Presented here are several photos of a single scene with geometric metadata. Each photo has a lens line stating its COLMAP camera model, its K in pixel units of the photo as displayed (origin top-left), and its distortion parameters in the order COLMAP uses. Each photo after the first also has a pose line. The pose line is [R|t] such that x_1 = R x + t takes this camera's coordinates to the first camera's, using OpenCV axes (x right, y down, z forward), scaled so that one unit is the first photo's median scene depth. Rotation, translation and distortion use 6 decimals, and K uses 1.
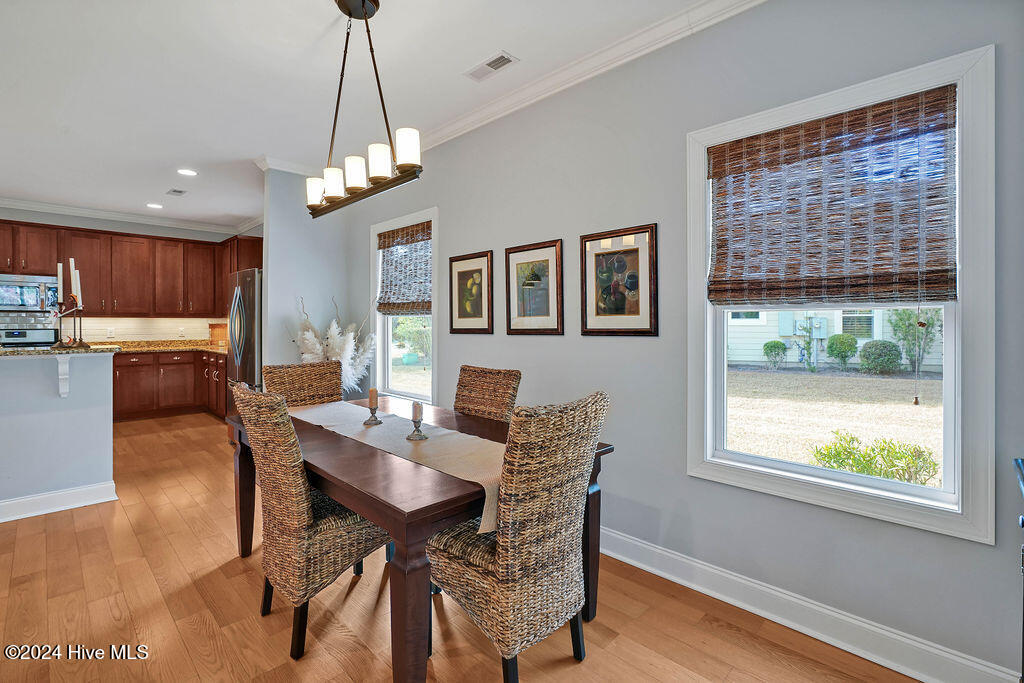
lens RADIAL K [[477.1, 0, 510.0], [0, 477.1, 321.7], [0, 0, 1]] dist [-0.022793, 0.010959]
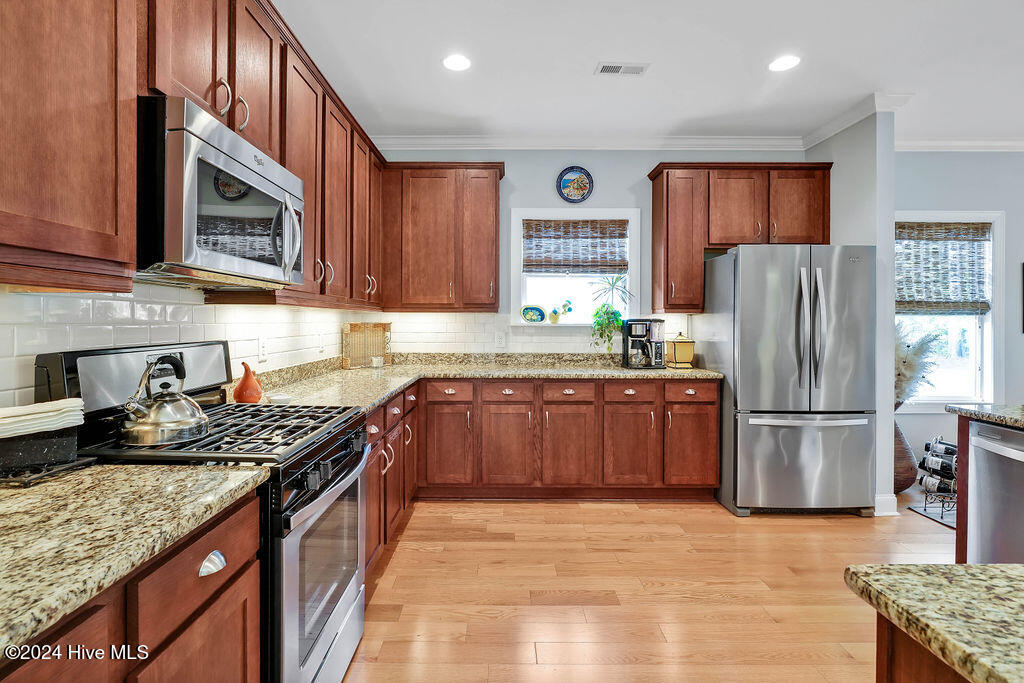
lens RADIAL K [[477.1, 0, 510.0], [0, 477.1, 321.7], [0, 0, 1]] dist [-0.022793, 0.010959]
pose [[0.707753, 0.006349, 0.706431, -2.221270], [-0.003717, 0.999979, -0.005263, 0.012670], [-0.706450, 0.001099, 0.707762, 1.393852]]
